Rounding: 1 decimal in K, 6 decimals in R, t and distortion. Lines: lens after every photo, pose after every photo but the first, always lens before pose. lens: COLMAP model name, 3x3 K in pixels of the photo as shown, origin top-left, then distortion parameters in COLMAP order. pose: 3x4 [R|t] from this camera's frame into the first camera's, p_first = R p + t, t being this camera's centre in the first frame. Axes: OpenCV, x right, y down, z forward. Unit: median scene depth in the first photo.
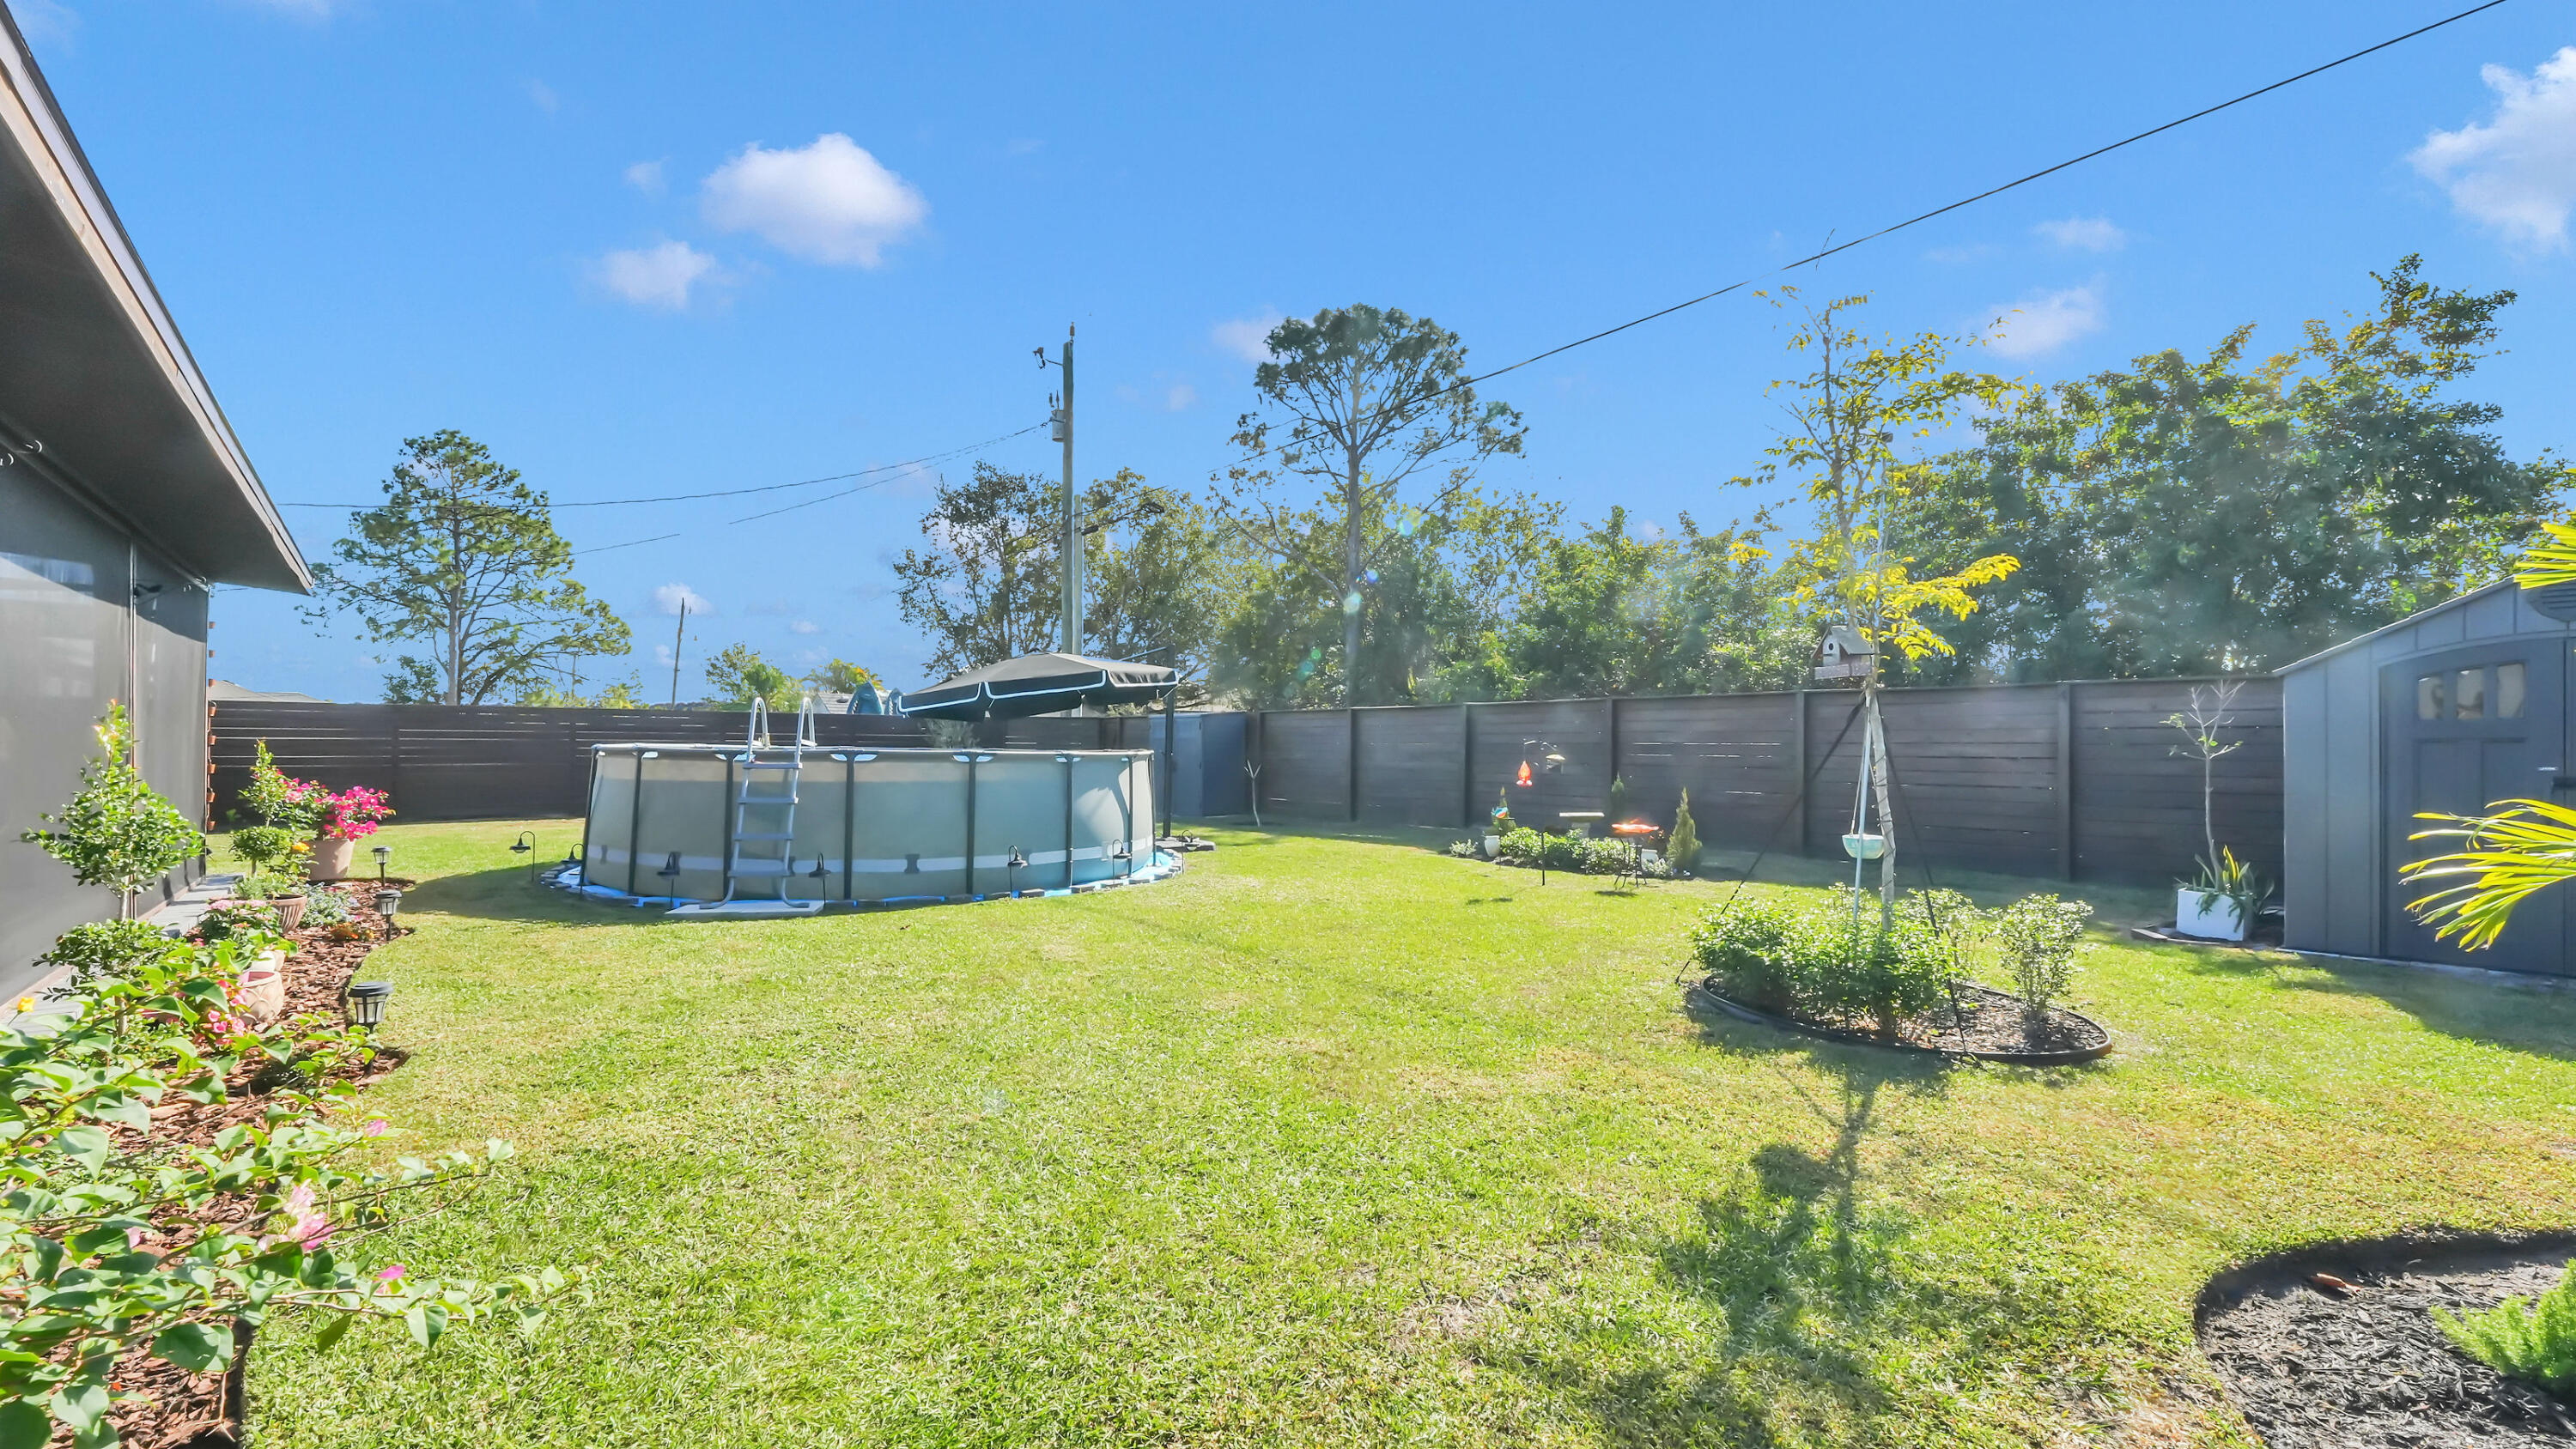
lens RADIAL K [[1023.0, 0, 1246.2], [0, 1023.0, 750.7], [0, 0, 1]] dist [-0.003129, 0.000882]
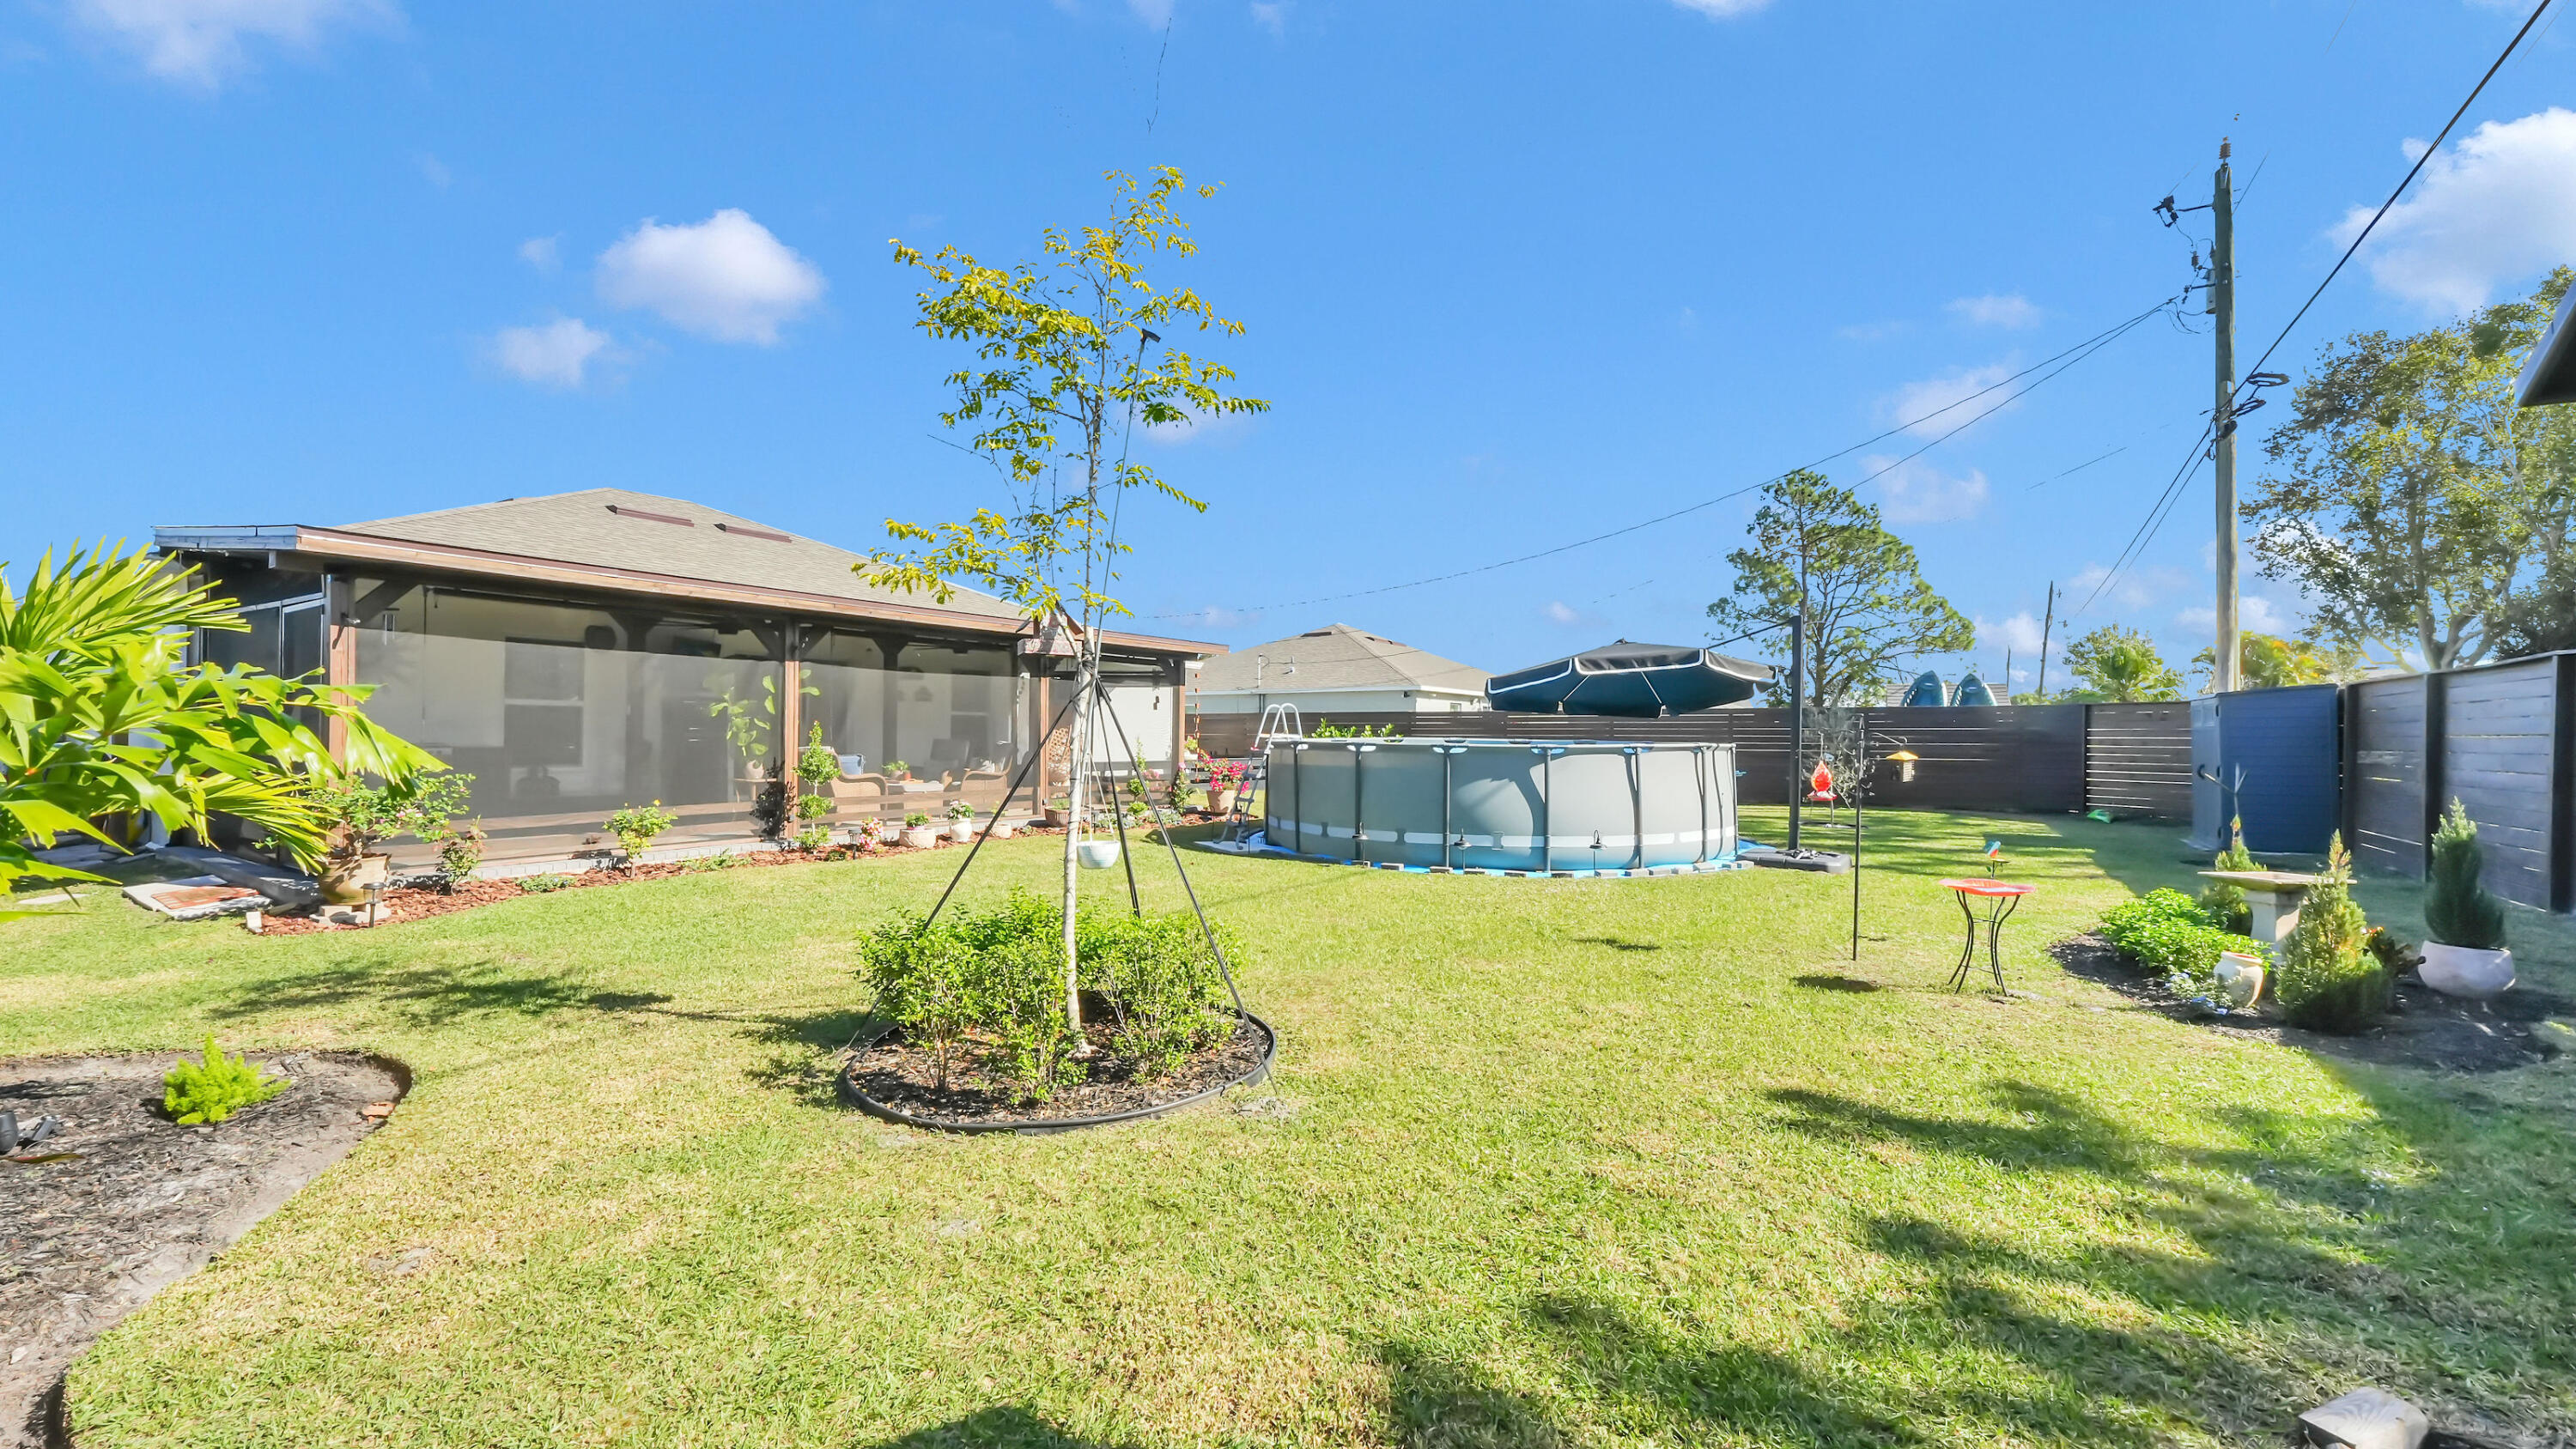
lens RADIAL K [[1023.0, 0, 1294.4], [0, 1023.0, 736.1], [0, 0, 1]] dist [-0.003129, 0.000882]
pose [[0.333537, -0.002996, -0.942732, 0.270145], [-0.007287, 0.999957, -0.005756, 0.000190], [0.942709, 0.008790, 0.333500, 0.164467]]
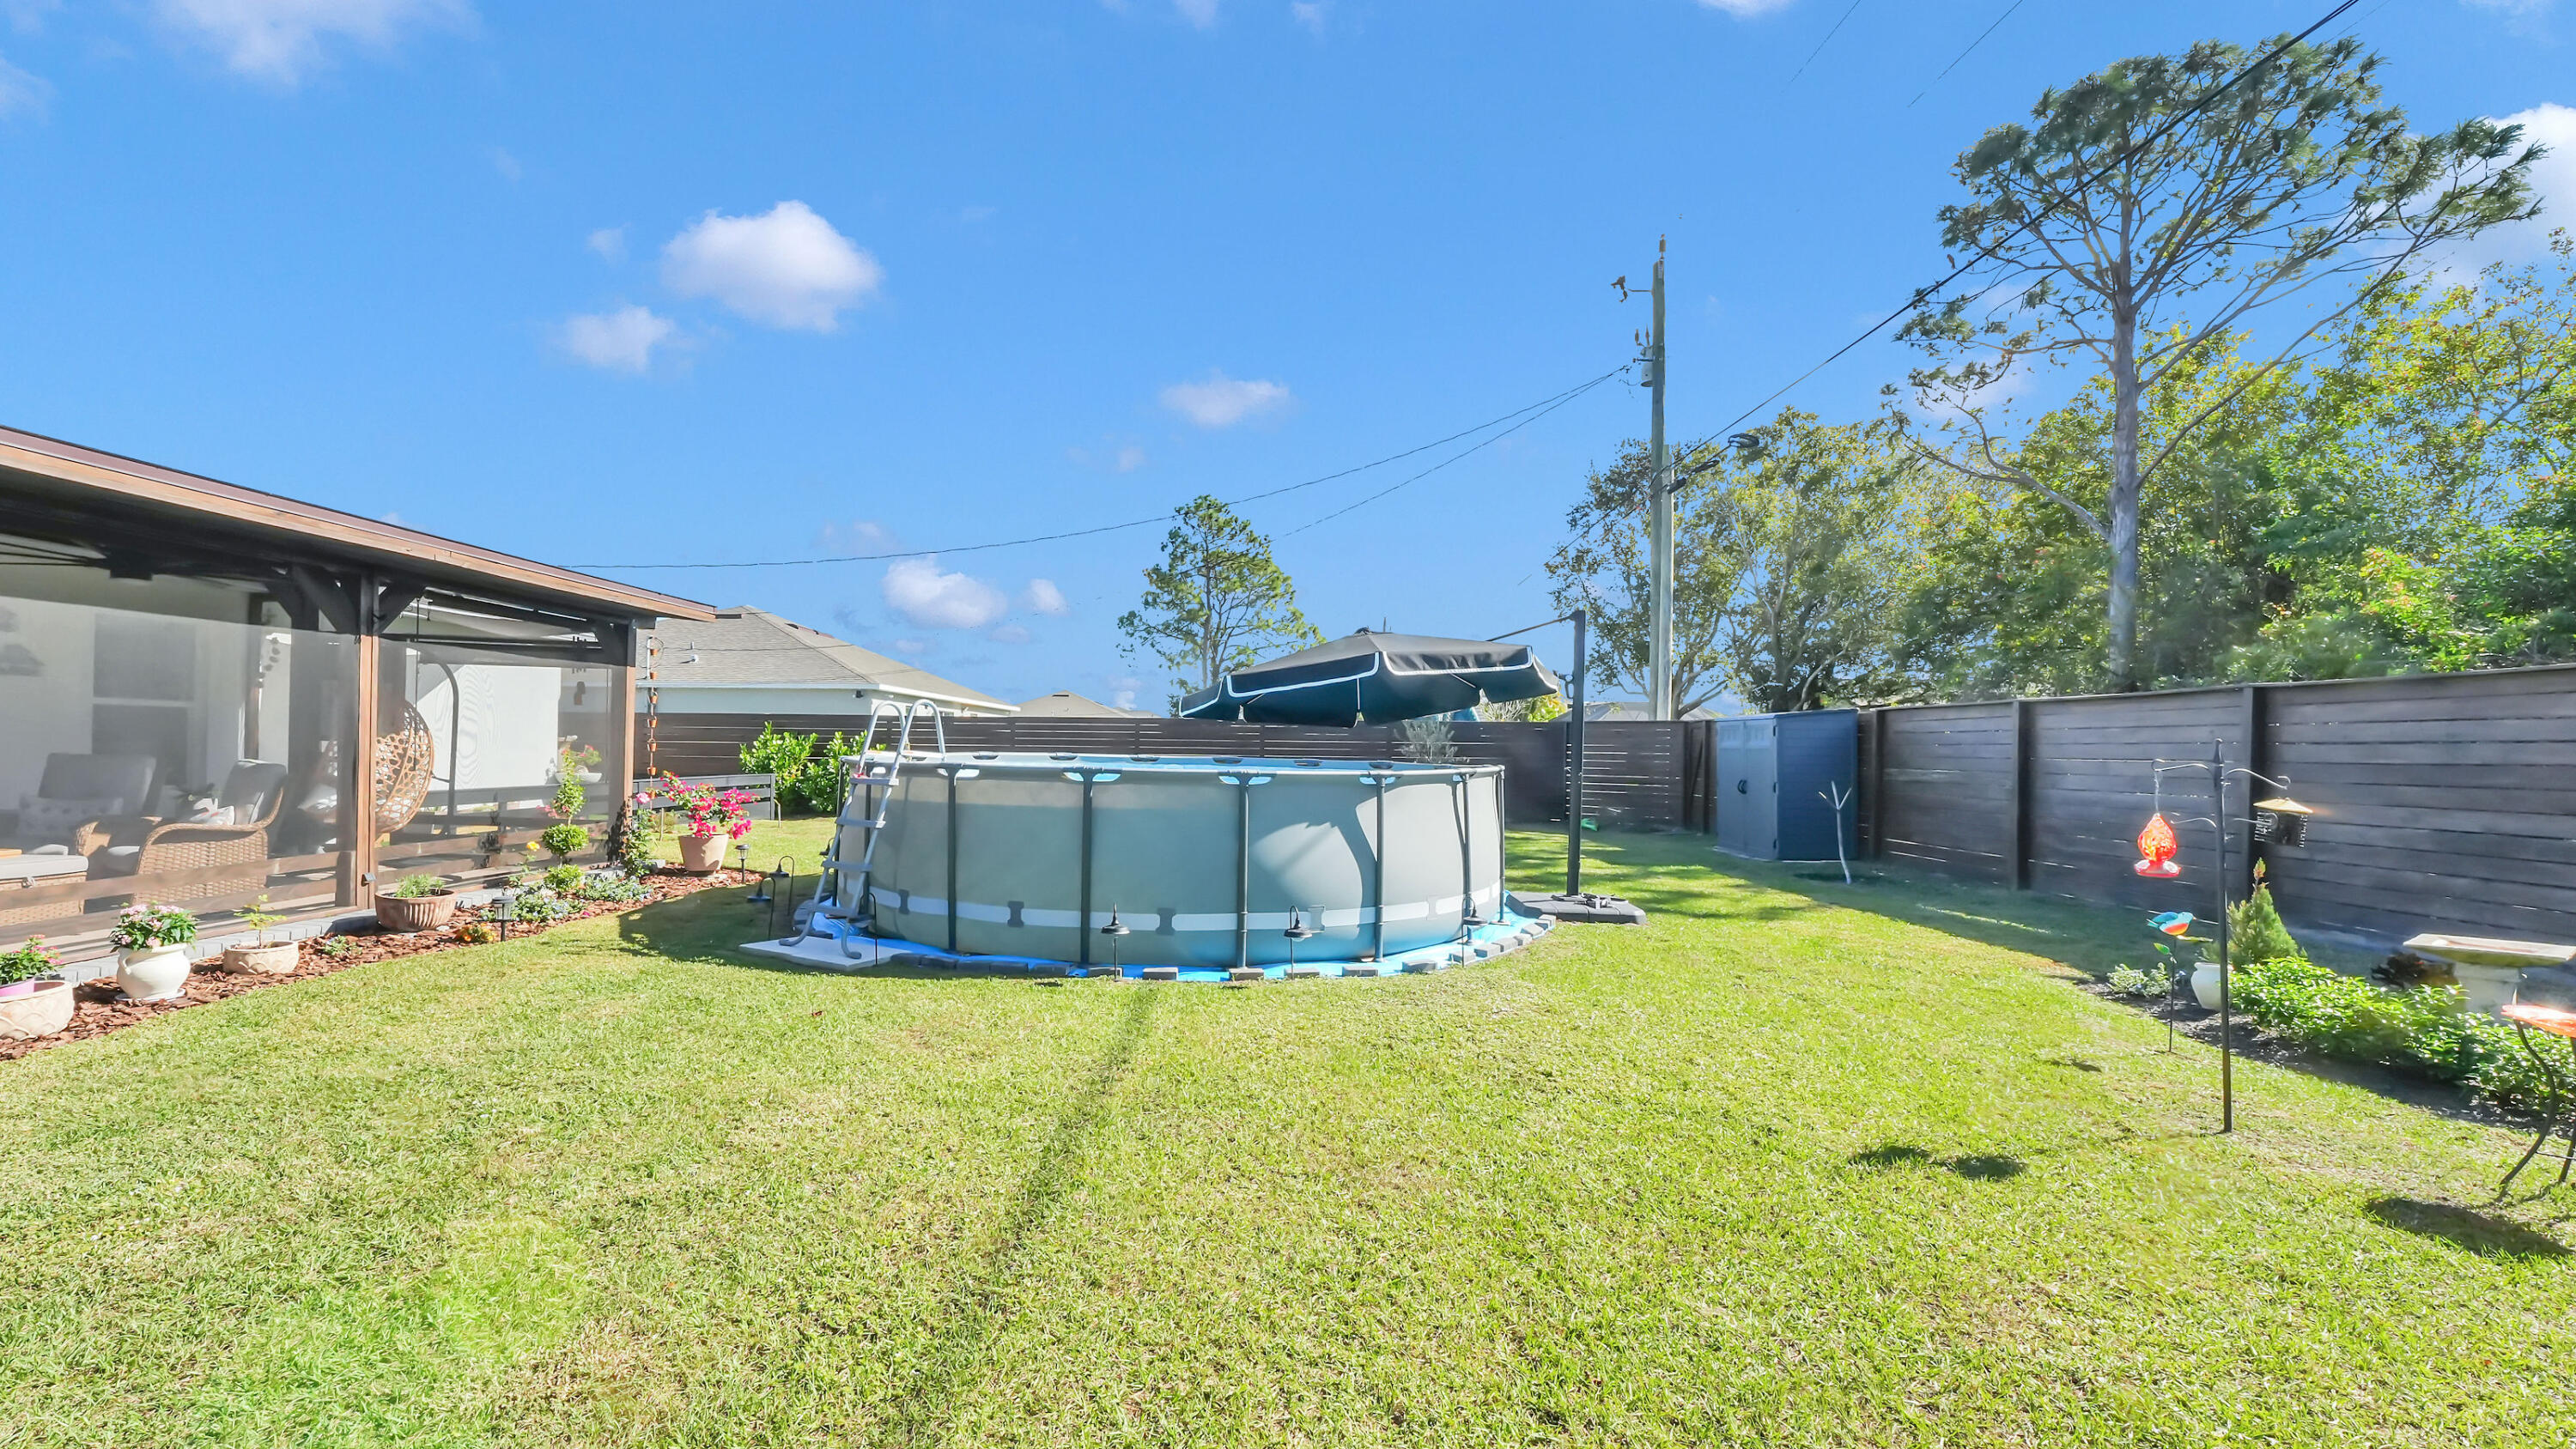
lens RADIAL K [[1023.0, 0, 1227.6], [0, 1023.0, 741.9], [0, 0, 1]] dist [-0.003129, 0.000882]
pose [[0.765470, 0.001188, -0.643470, 0.087690], [-0.010847, 0.999880, -0.011058, -0.003368], [0.643380, 0.015444, 0.765391, 0.159017]]
